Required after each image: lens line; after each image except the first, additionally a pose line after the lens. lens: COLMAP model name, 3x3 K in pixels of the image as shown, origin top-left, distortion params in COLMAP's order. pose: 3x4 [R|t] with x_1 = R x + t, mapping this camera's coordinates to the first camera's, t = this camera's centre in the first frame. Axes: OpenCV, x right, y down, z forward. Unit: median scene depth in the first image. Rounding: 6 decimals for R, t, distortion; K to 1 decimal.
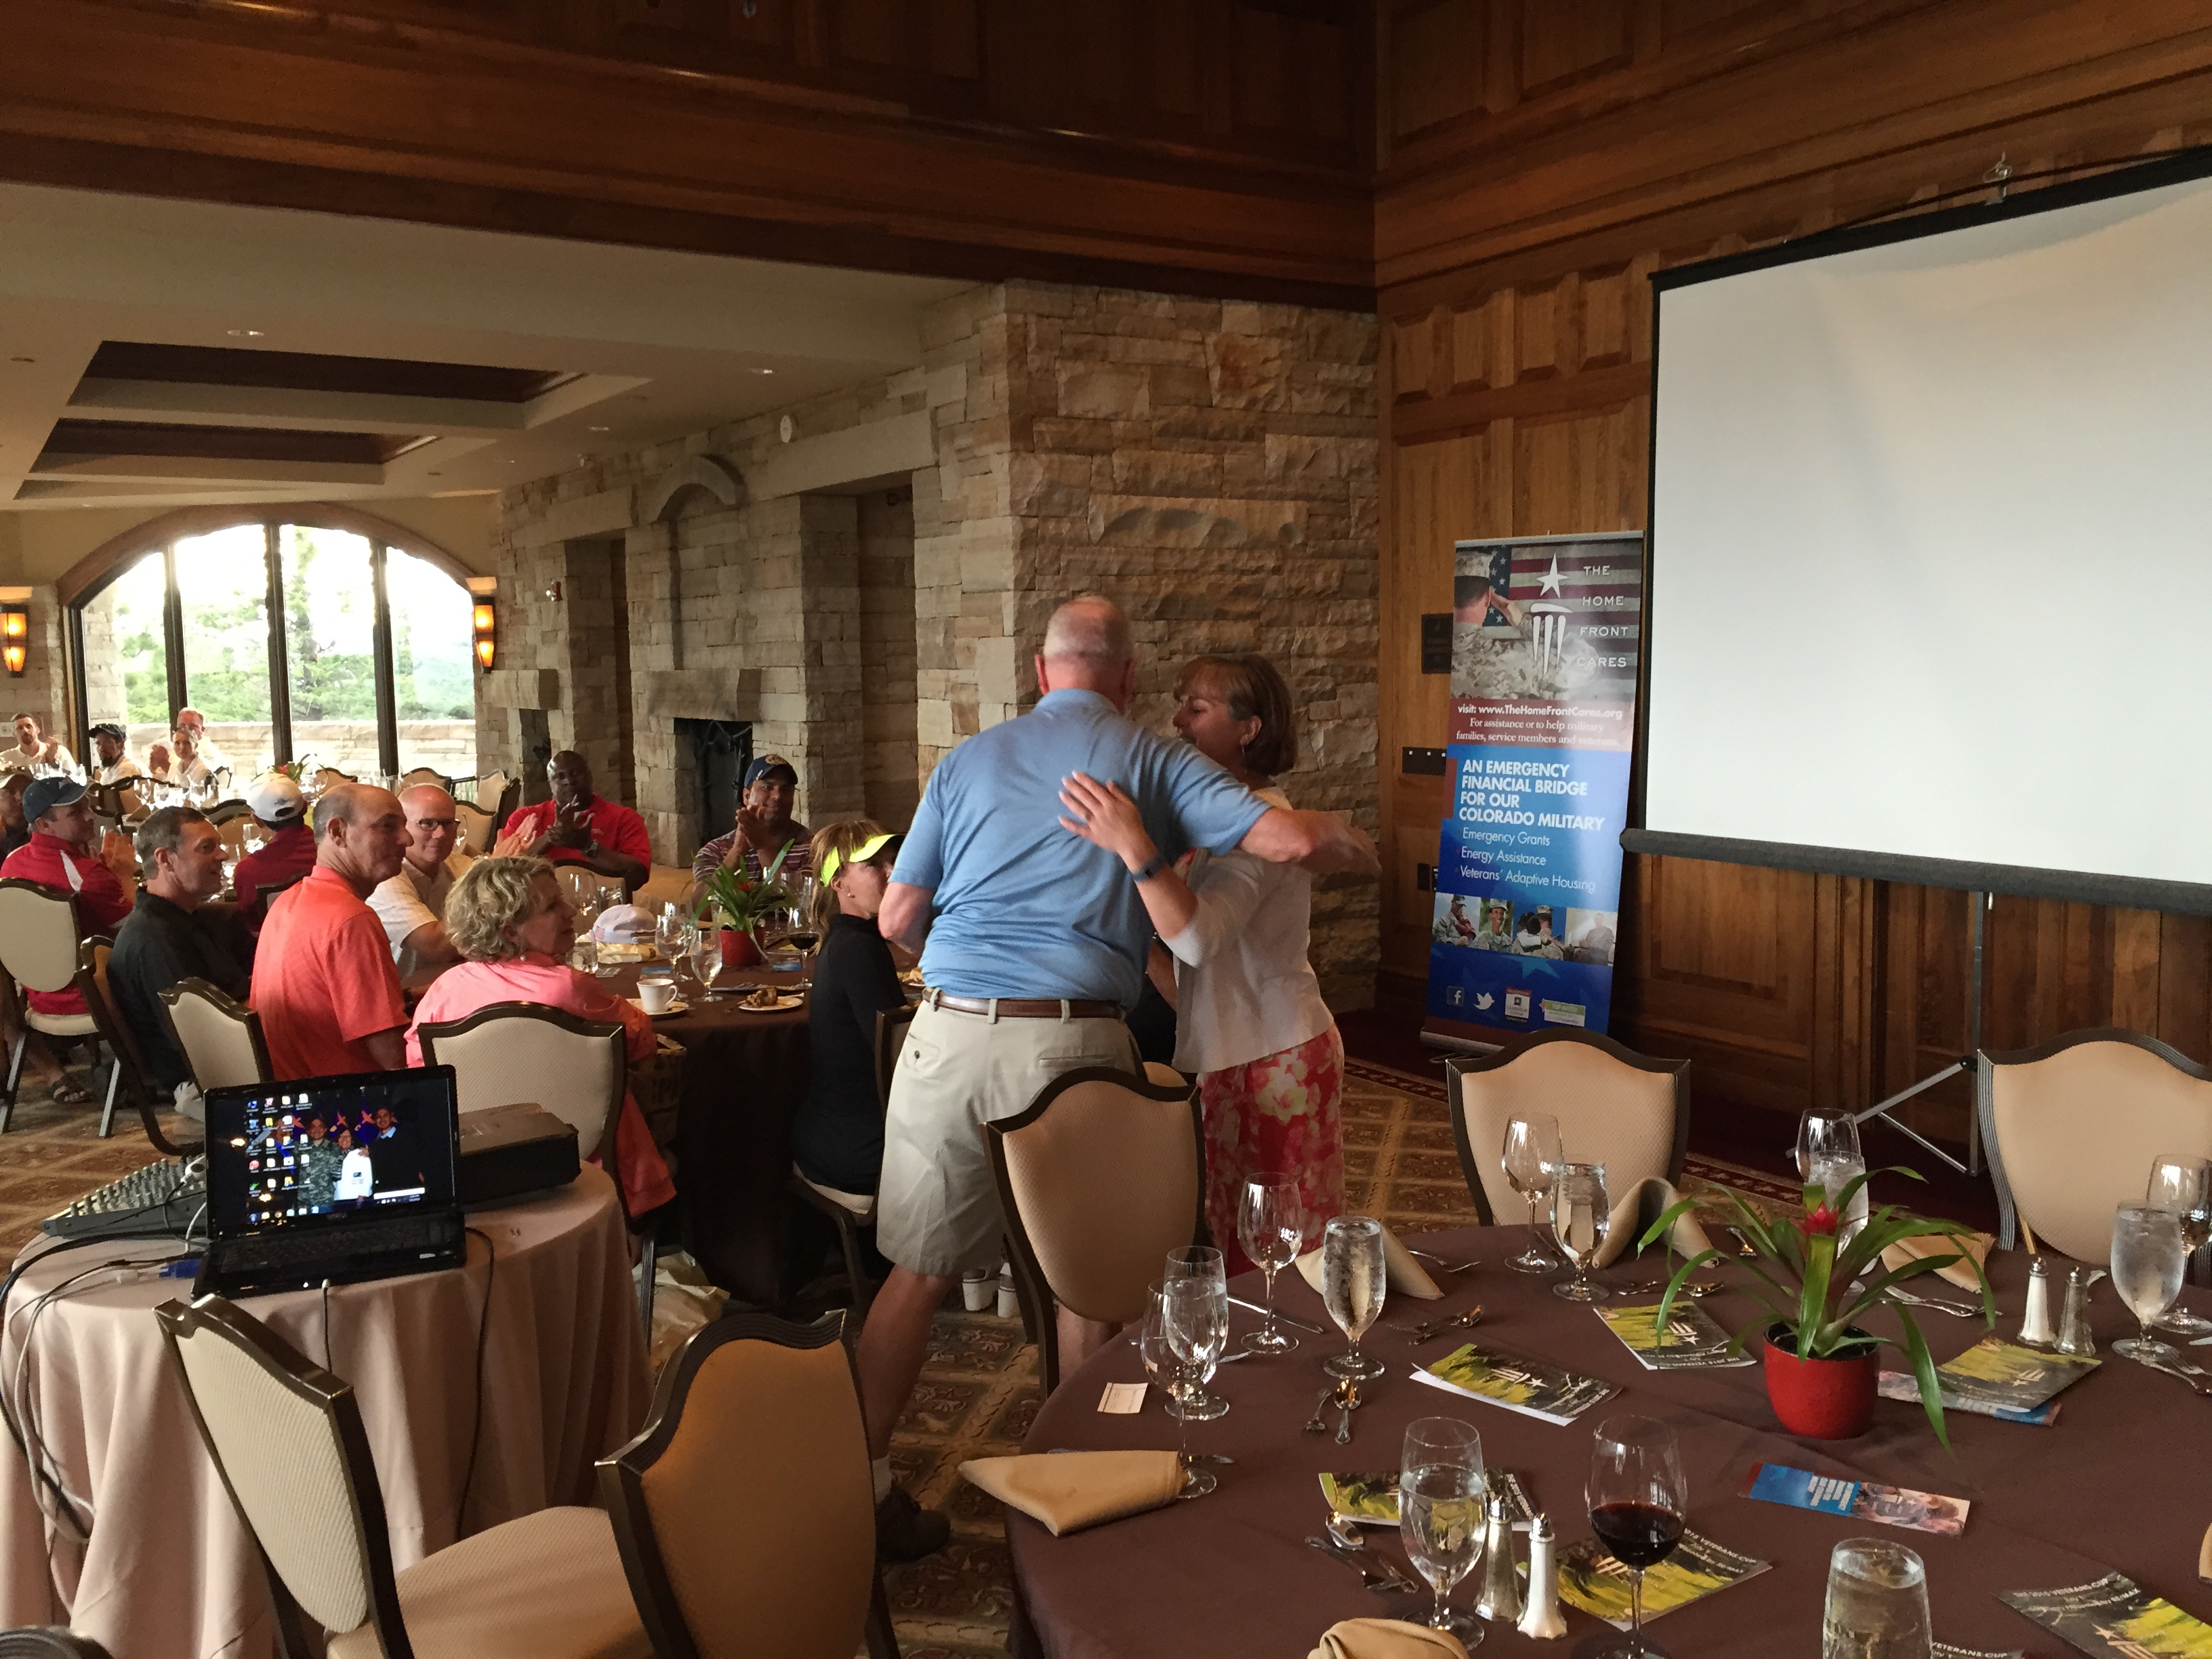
lens RADIAL K [[1905.3, 0, 1105.2], [0, 1905.3, 817.0], [0, 0, 1]] dist [0.045154, -0.021358]
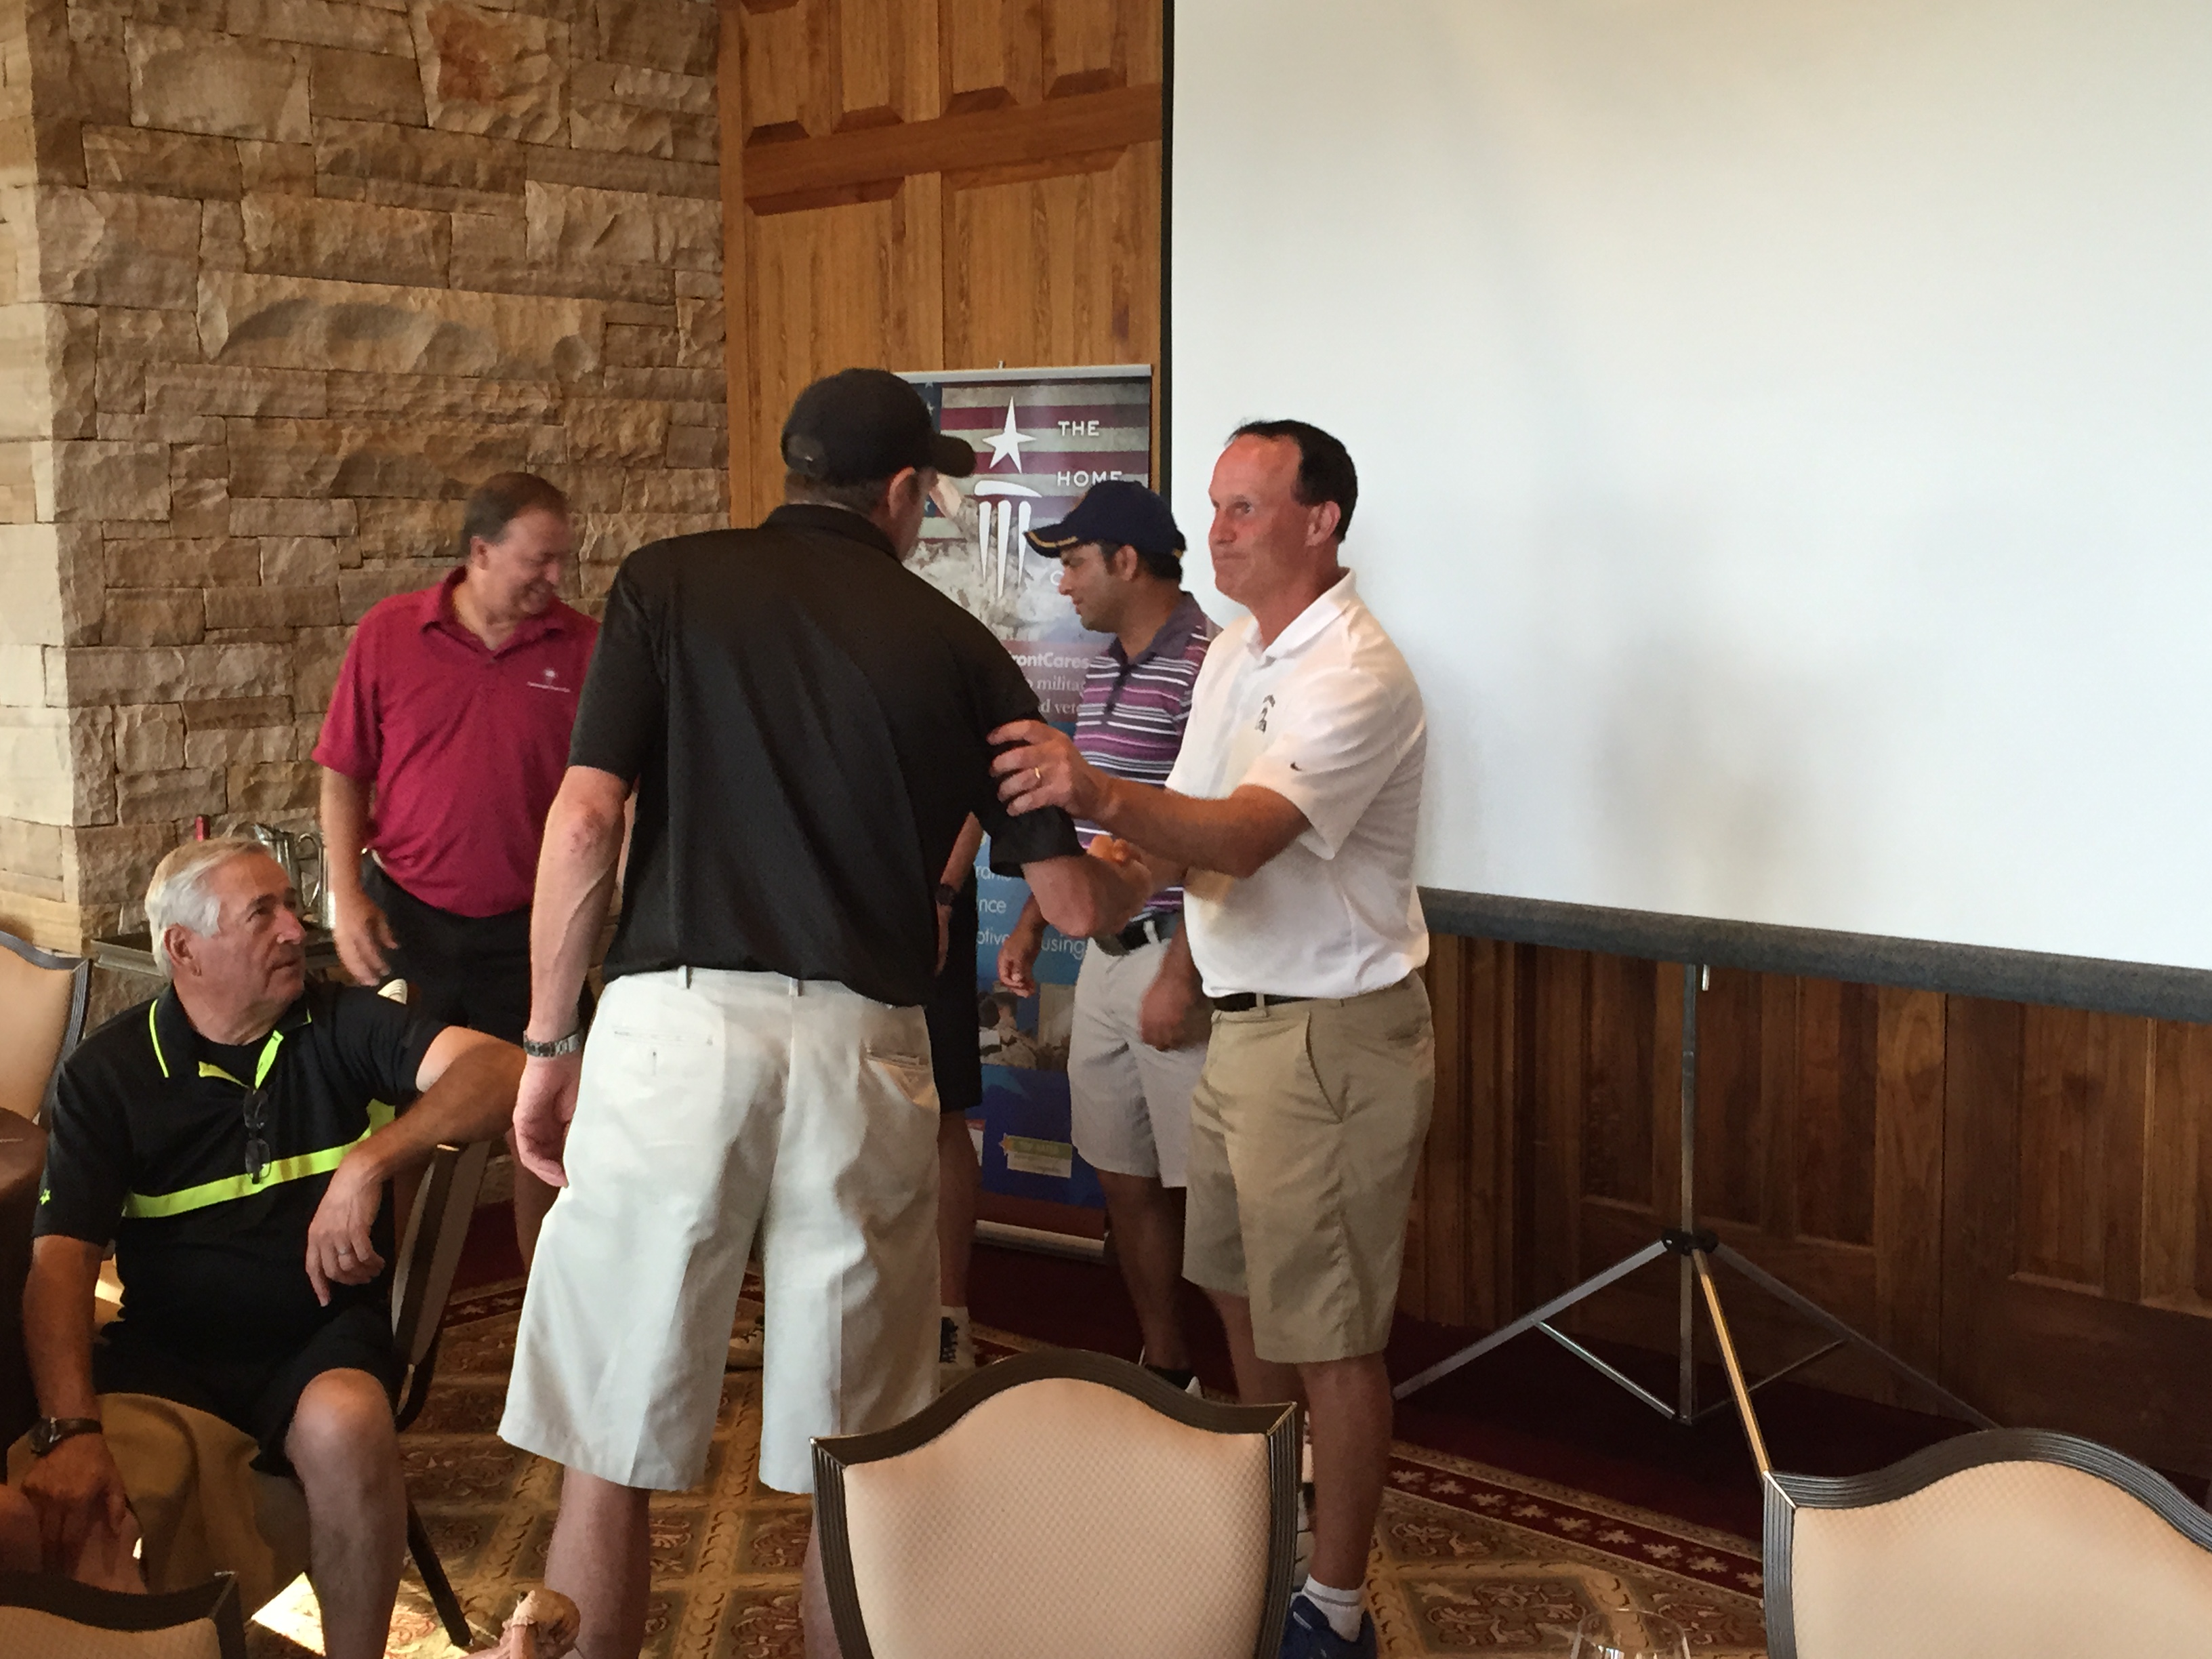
lens RADIAL K [[2665.6, 0, 1099.6], [0, 2665.6, 825.8], [0, 0, 1]] dist [0.051140, 0.000000]
pose [[0.965321, -0.019327, 0.260348, 0.037139], [0.014539, 0.999688, 0.020305, -0.018218], [-0.260659, -0.015816, 0.965301, 0.164726]]
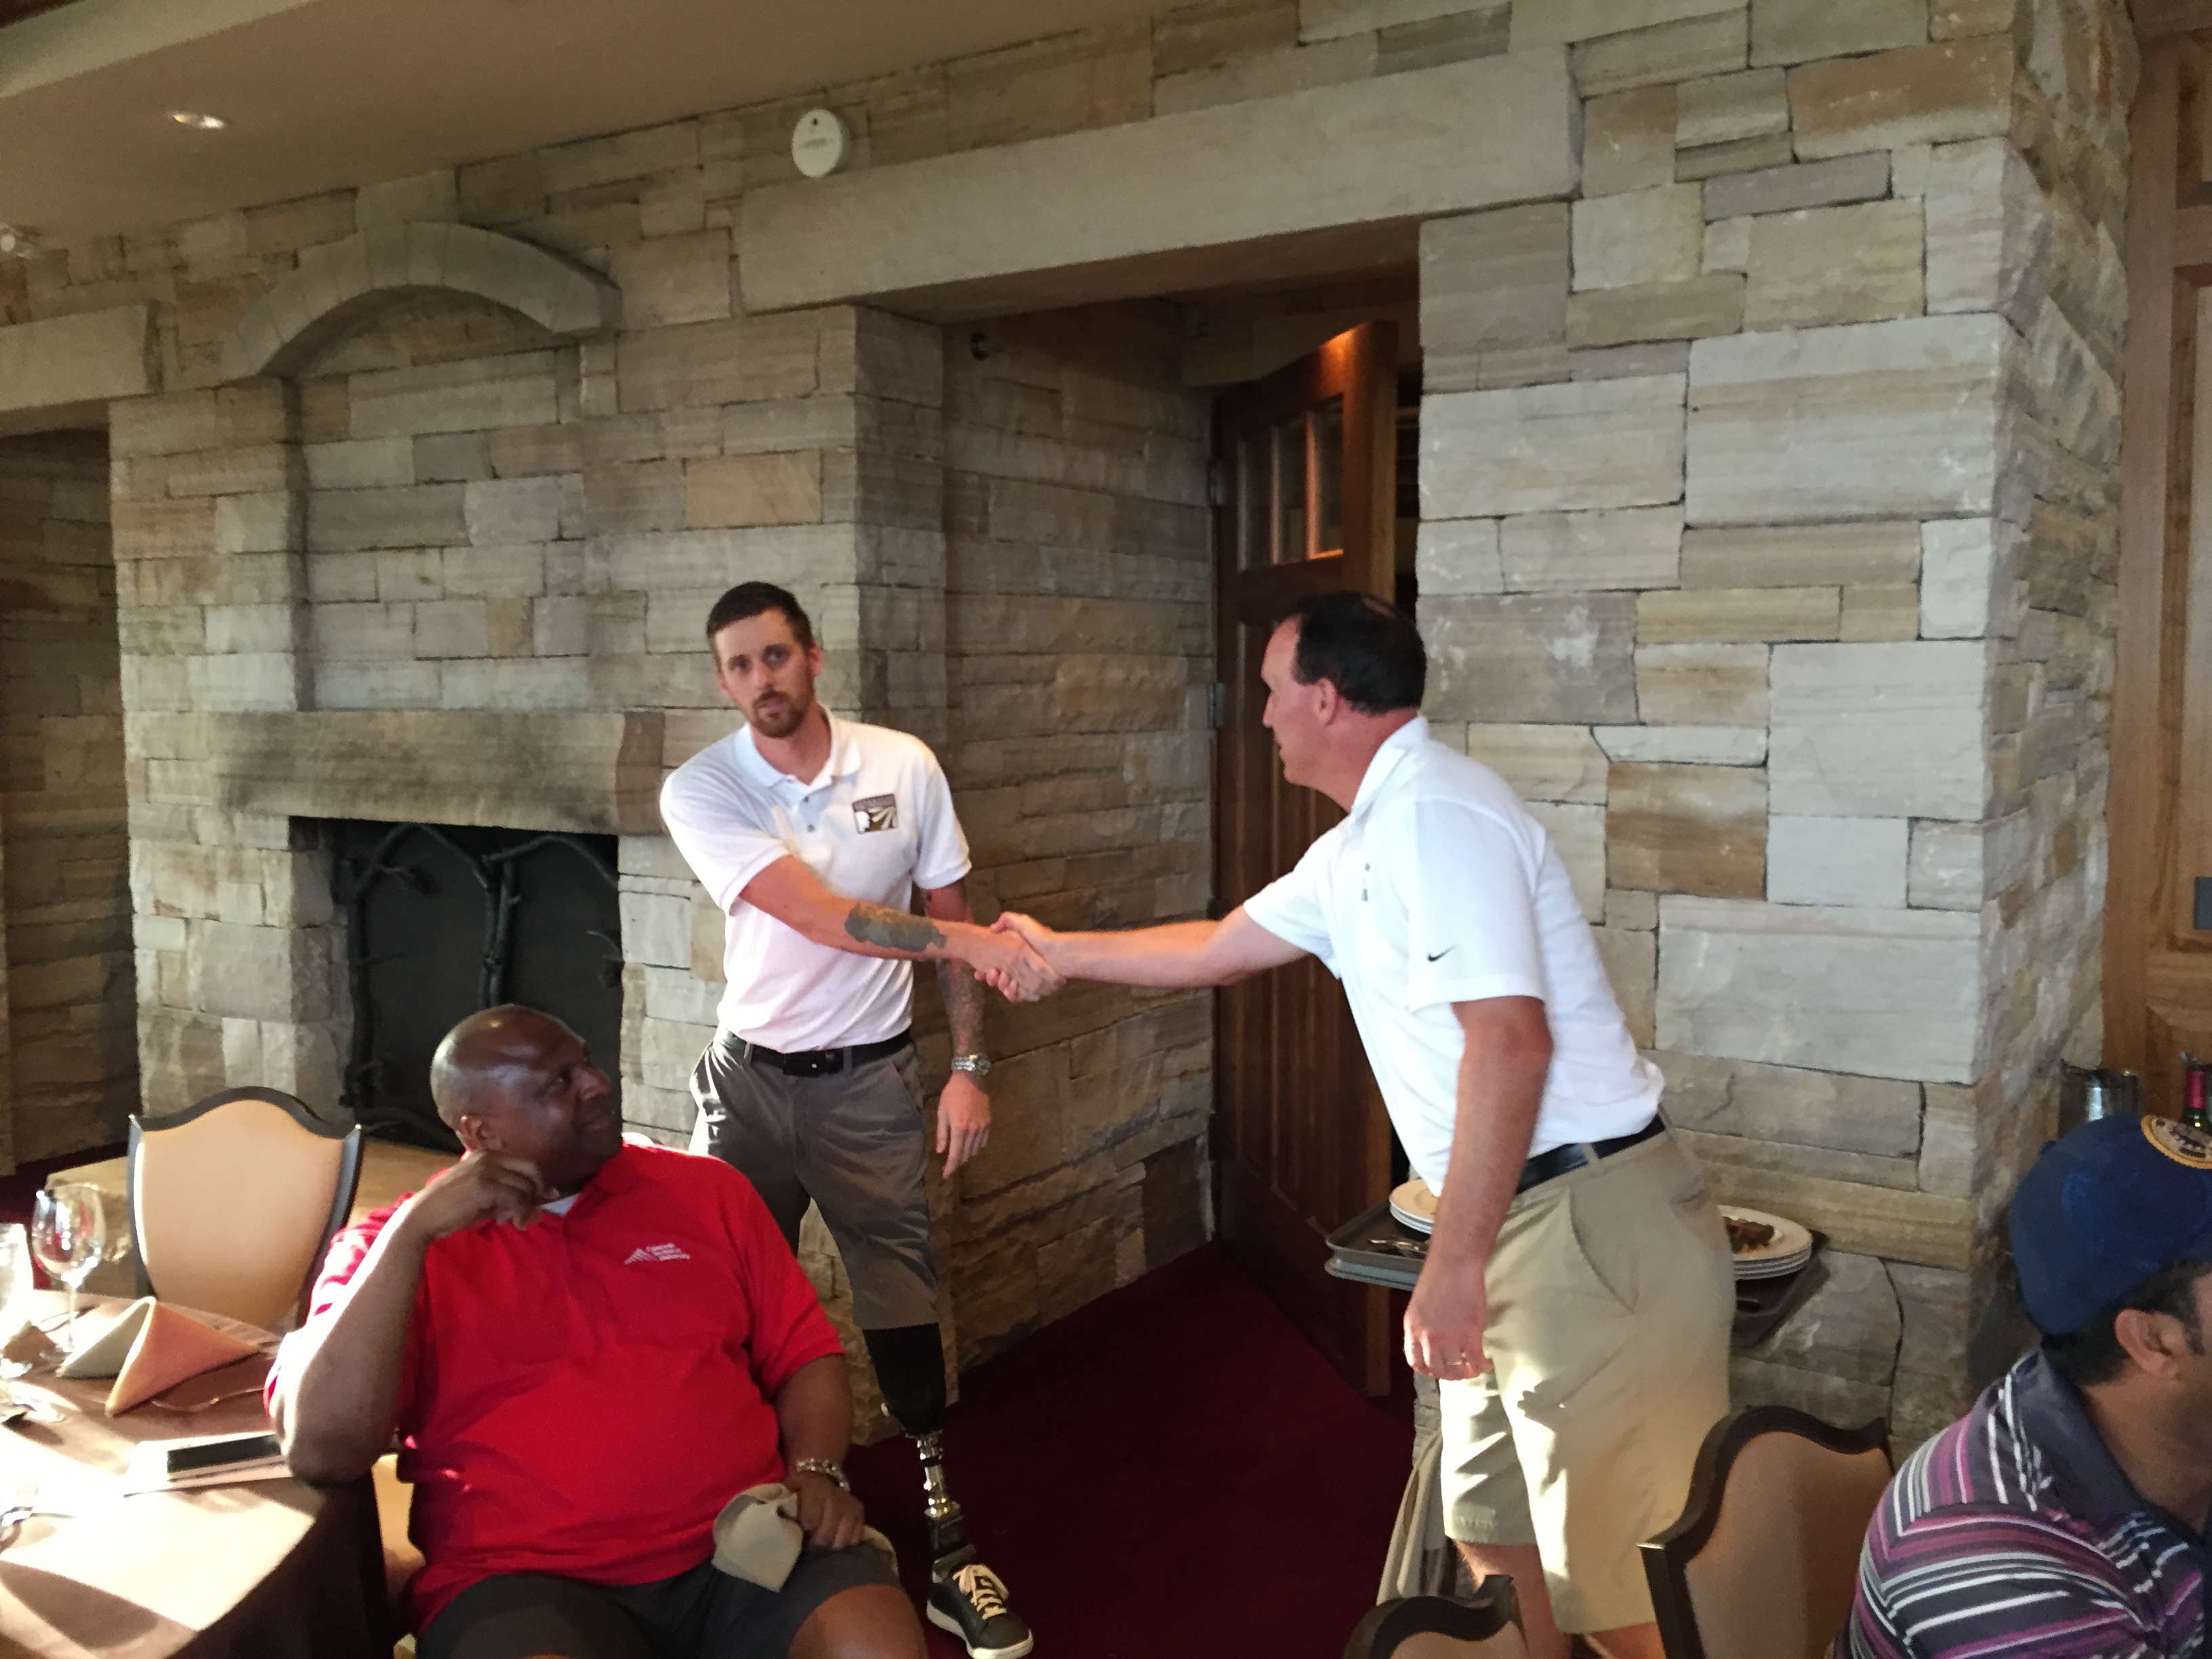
lens RADIAL K [[1905.3, 0, 1106.0], [0, 1905.3, 824.4], [0, 0, 1]] dist [0.045154, -0.021358]
pose [[0.900844, -0.016286, 0.433838, -0.345988], [0.023289, 0.999670, -0.010832, -0.055793], [-0.433519, 0.019862, 0.900926, 0.699490]]
